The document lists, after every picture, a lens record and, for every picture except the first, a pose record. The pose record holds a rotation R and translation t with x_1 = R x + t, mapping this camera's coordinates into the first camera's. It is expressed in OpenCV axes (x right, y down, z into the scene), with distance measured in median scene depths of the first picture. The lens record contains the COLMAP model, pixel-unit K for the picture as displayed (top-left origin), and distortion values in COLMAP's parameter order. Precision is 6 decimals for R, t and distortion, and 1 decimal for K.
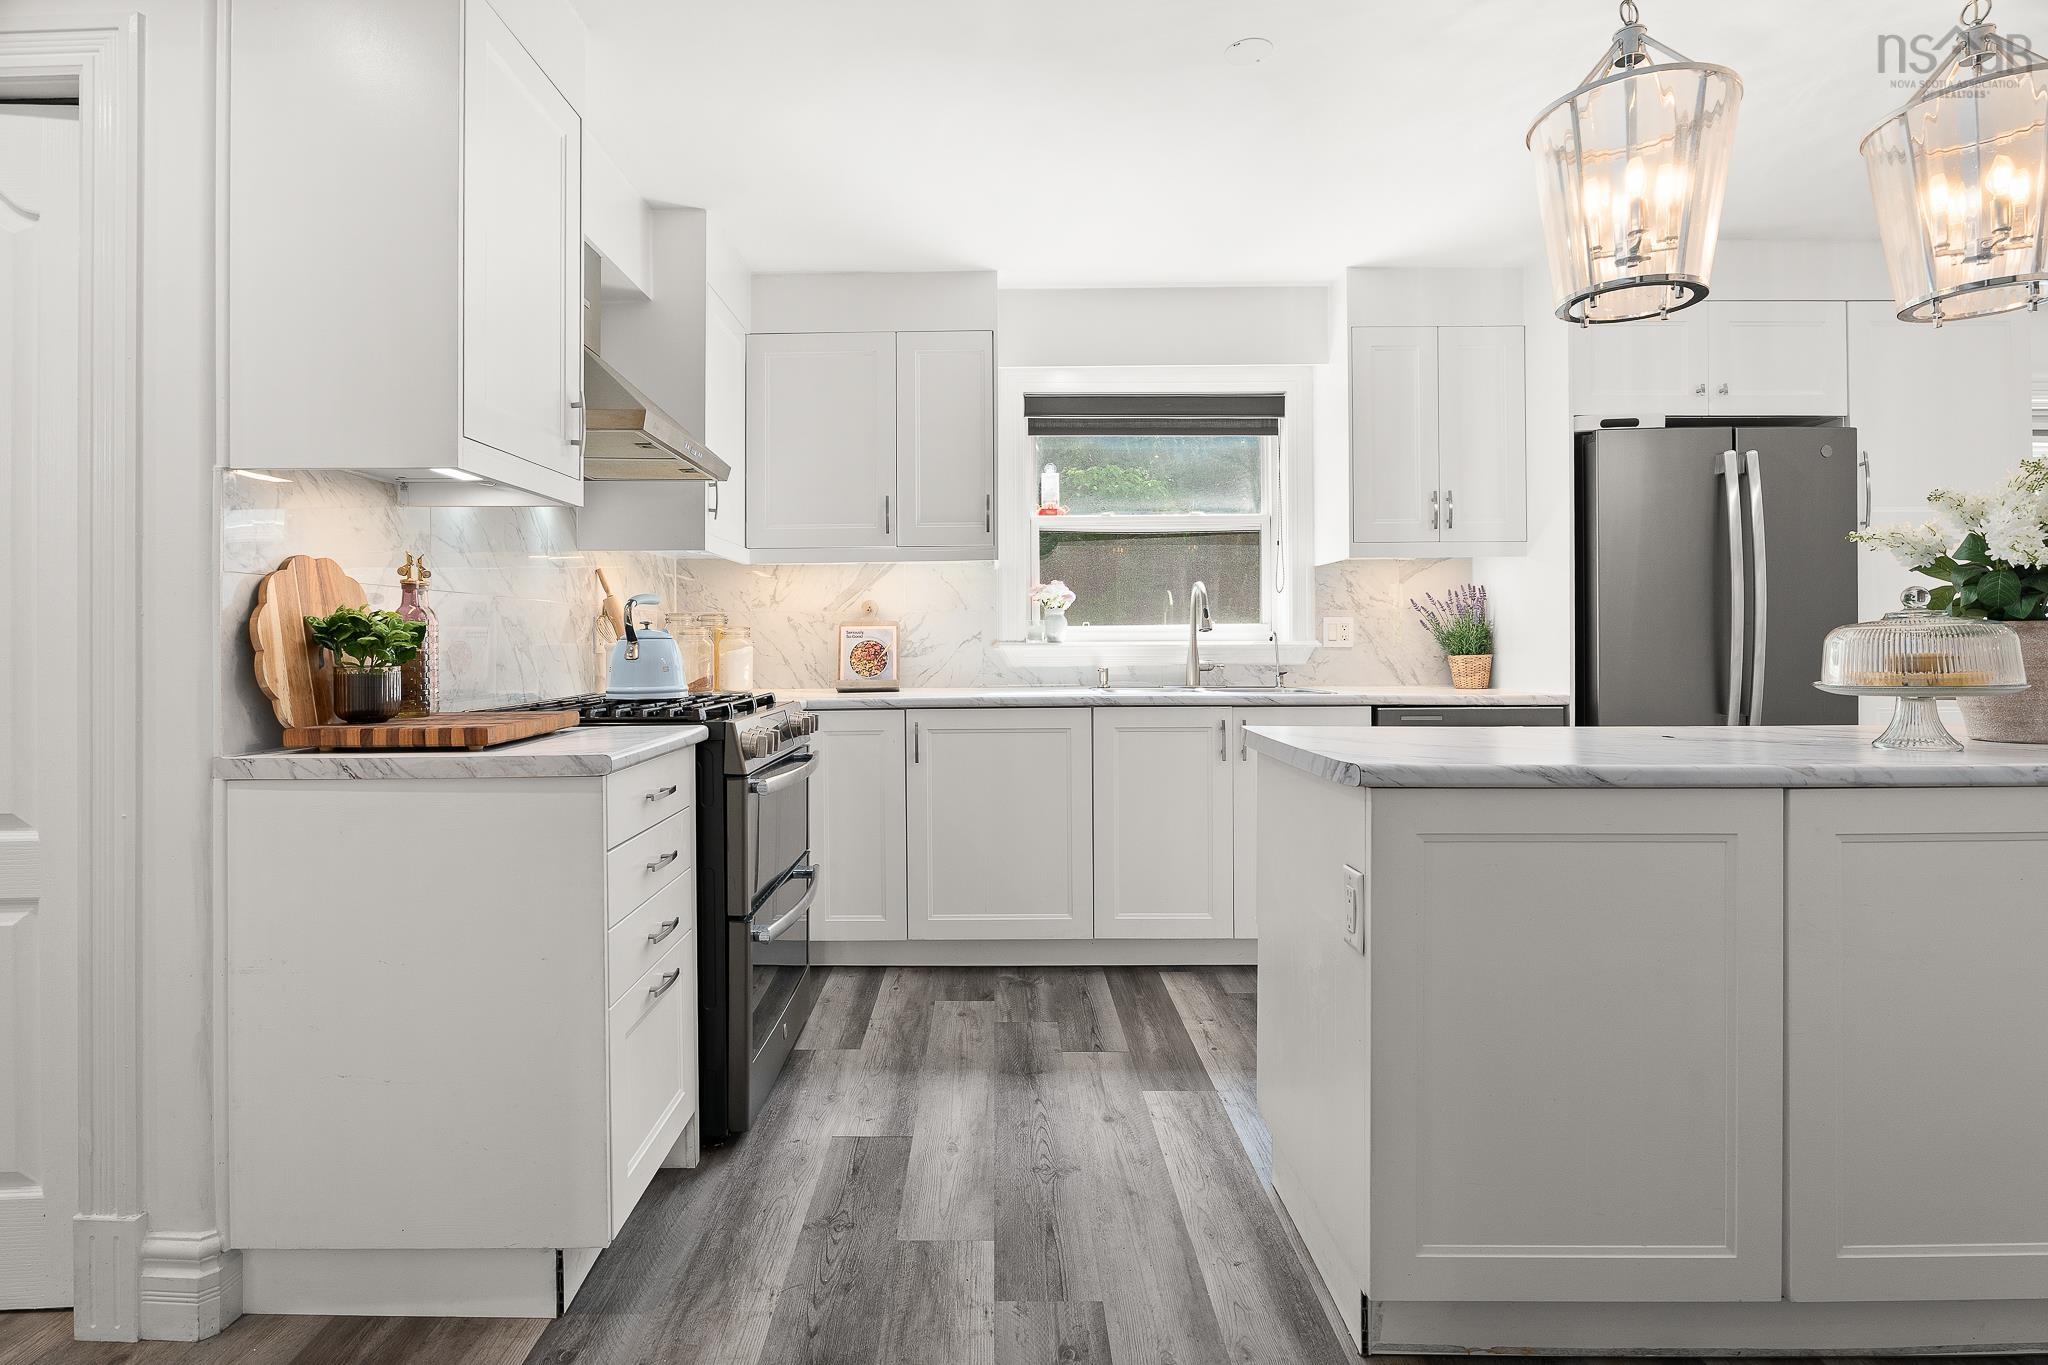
lens RADIAL K [[1000.6, 0, 988.9], [0, 1000.6, 650.2], [0, 0, 1]] dist [-0.003813, -0.000233]
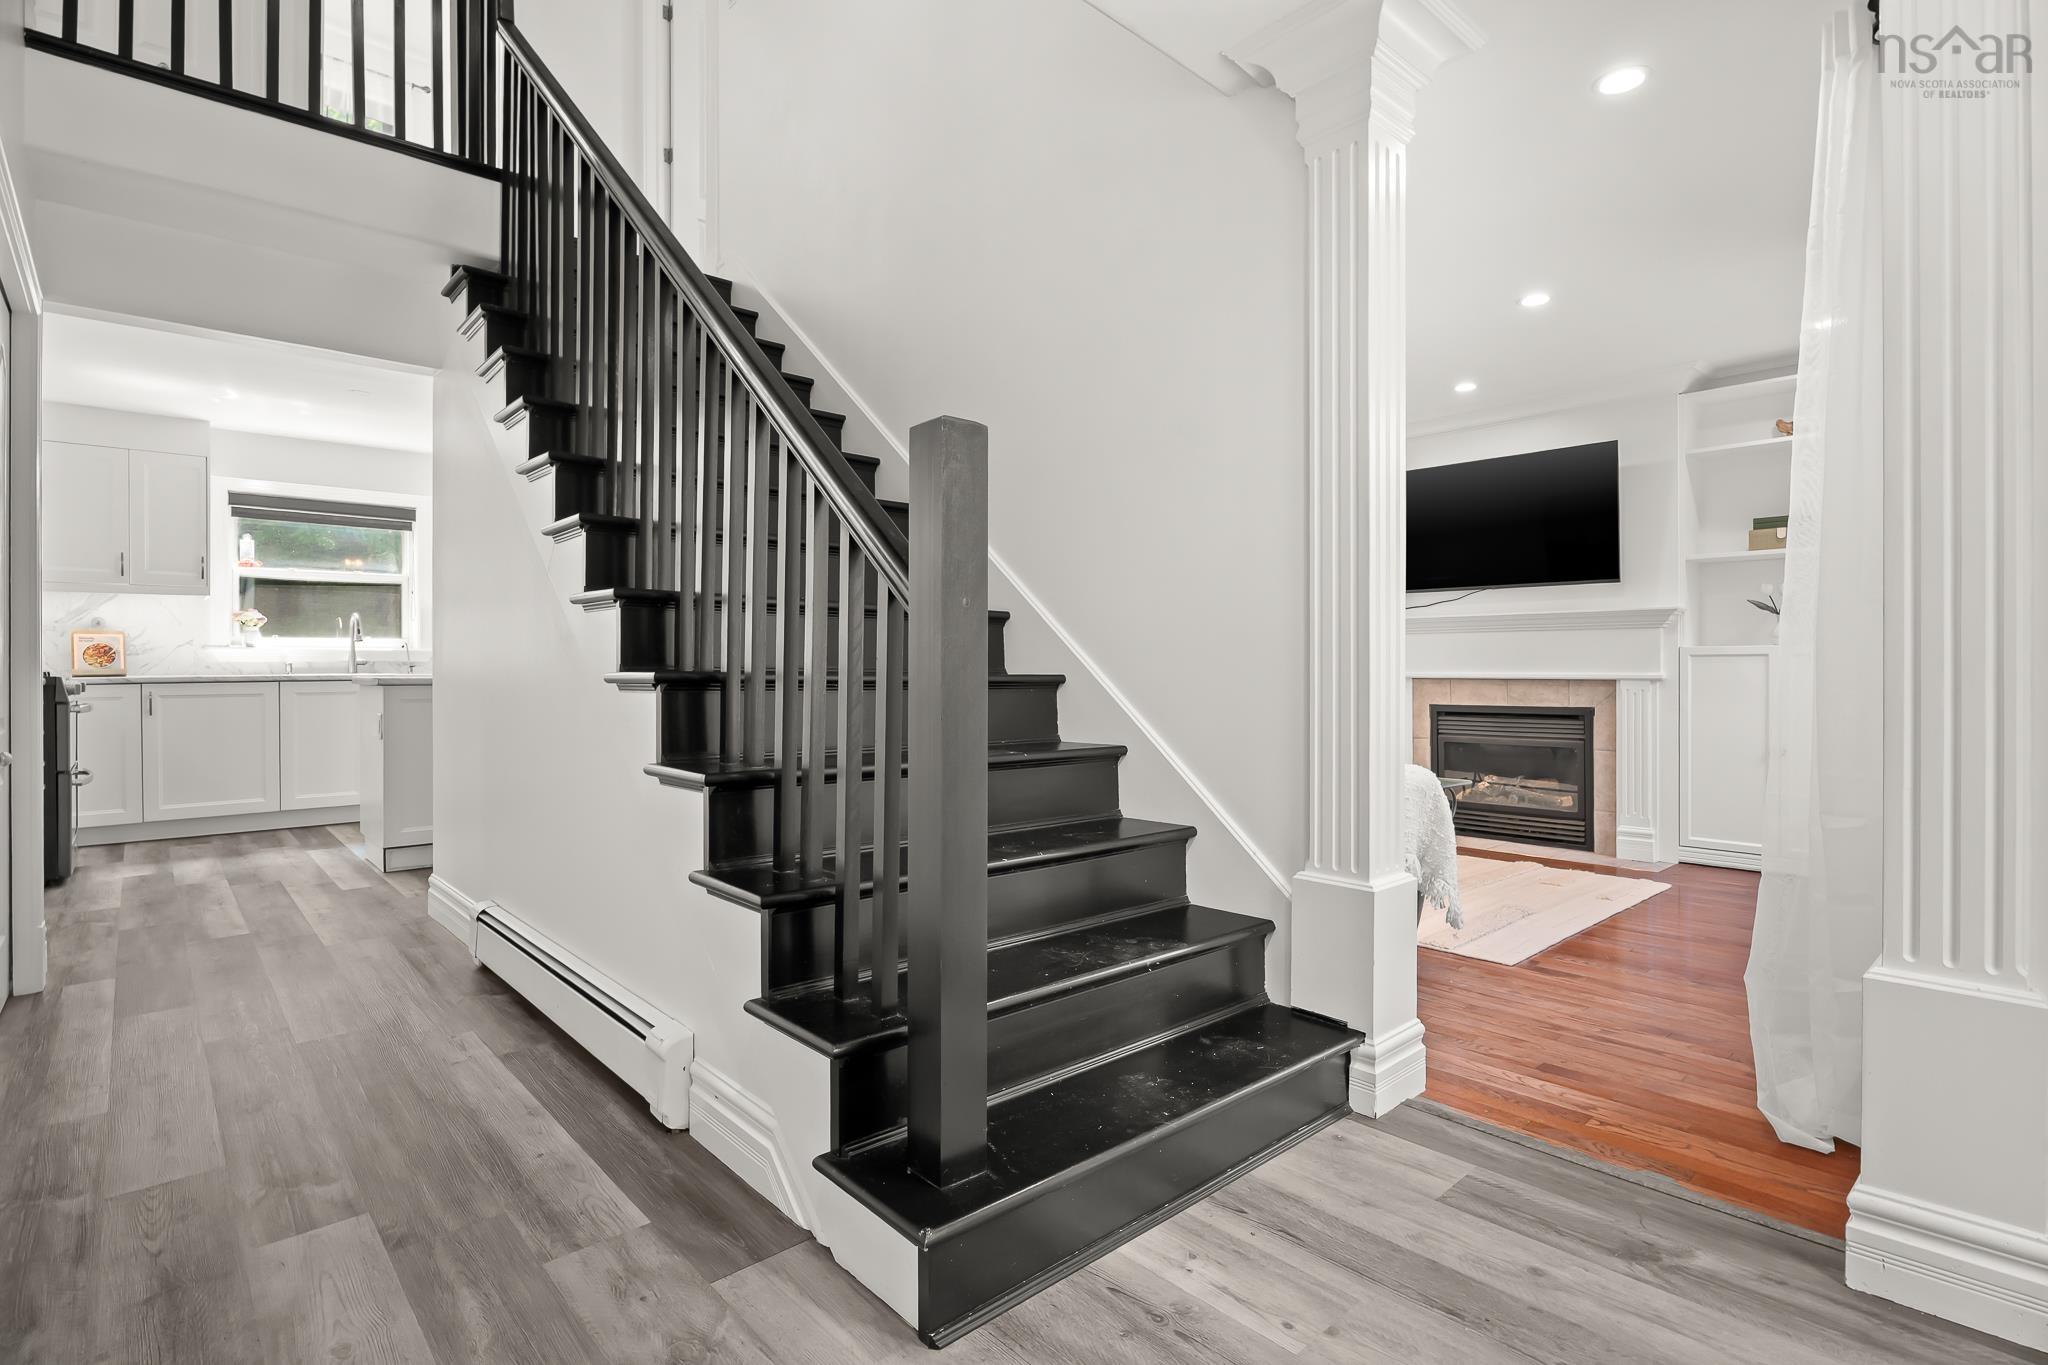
lens RADIAL K [[1000.7, 0, 1013.3], [0, 1000.7, 675.8], [0, 0, 1]] dist [-0.004717, -0.000553]
pose [[0.747523, -0.002430, 0.664232, -0.092805], [0.003981, 0.999992, -0.000822, 0.048862], [-0.664225, 0.003258, 0.747526, -1.113090]]
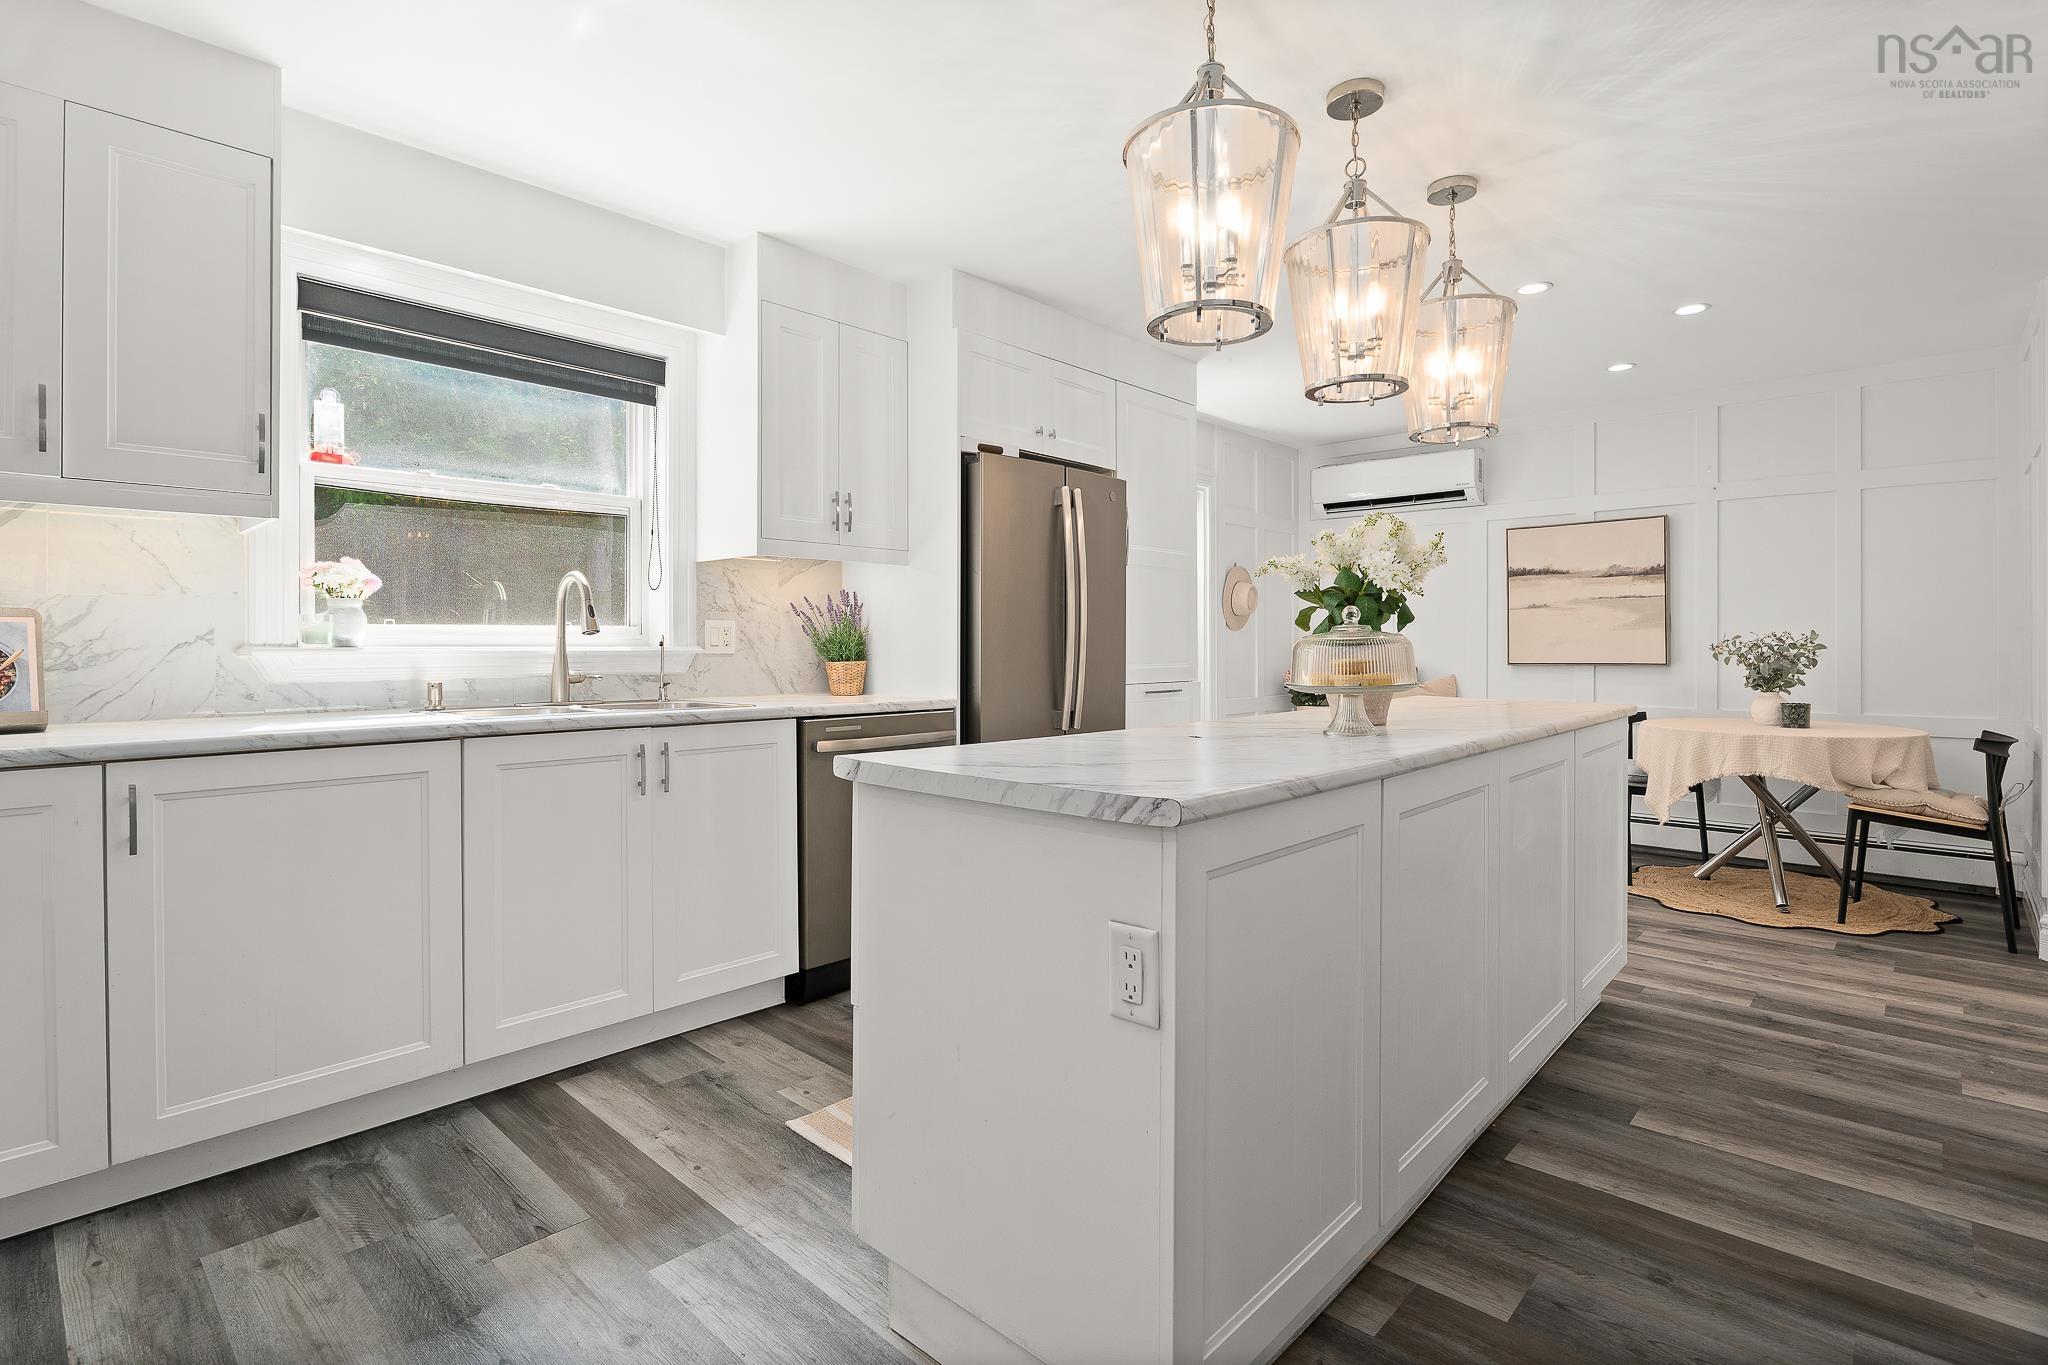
lens RADIAL K [[976.6, 0, 1020.8], [0, 976.6, 652.6], [0, 0, 1]] dist [-0.007791, -0.001014]
pose [[0.680329, -0.000304, 0.732907, -0.122233], [0.002710, 0.999994, -0.002101, -0.001476], [-0.732902, 0.003415, 0.680326, 0.225440]]
